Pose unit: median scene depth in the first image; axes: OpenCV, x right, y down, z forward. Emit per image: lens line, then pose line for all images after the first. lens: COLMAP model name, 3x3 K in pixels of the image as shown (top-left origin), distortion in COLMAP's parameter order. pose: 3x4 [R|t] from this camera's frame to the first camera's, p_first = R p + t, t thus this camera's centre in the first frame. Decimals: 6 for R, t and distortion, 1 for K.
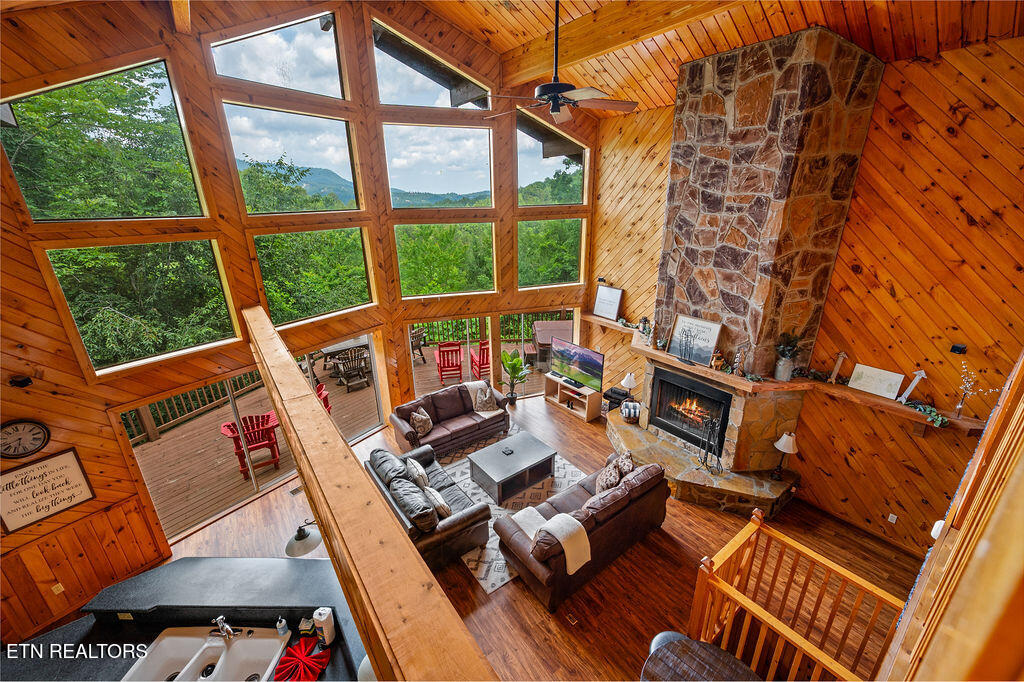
lens RADIAL K [[410.0, 0, 510.9], [0, 410.0, 341.5], [0, 0, 1]] dist [-0.000978, -0.000072]
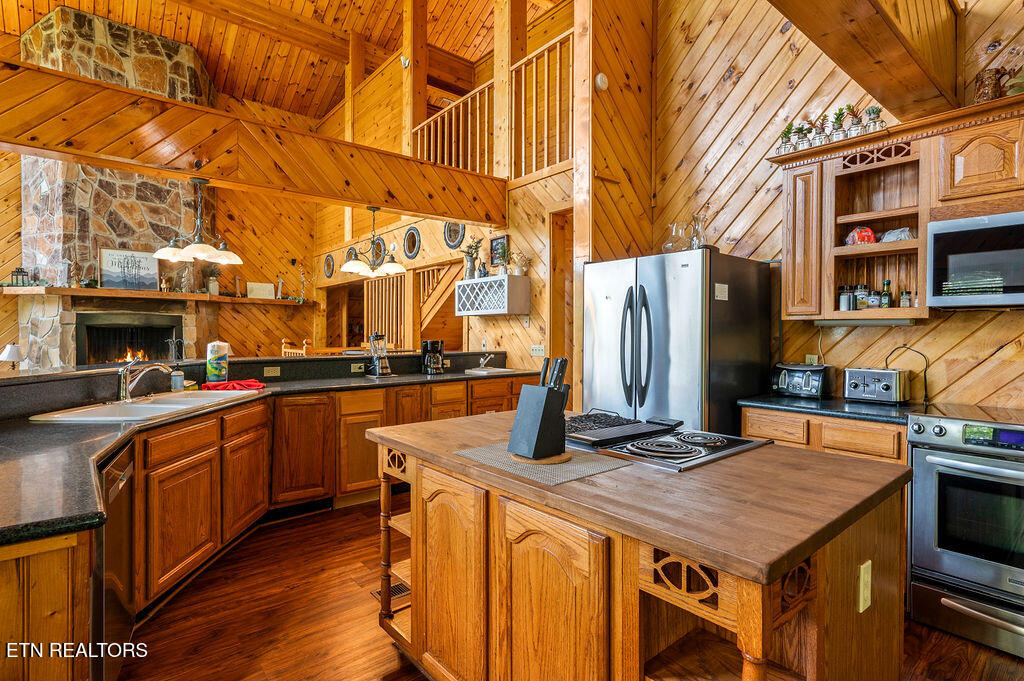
lens RADIAL K [[496.0, 0, 510.3], [0, 496.0, 335.3], [0, 0, 1]] dist [-0.001174, 0.000320]
pose [[-0.074653, 0.008060, 0.997177, -0.896767], [0.339275, 0.940519, 0.017797, 0.471875], [-0.937720, 0.339646, -0.072947, 0.285685]]
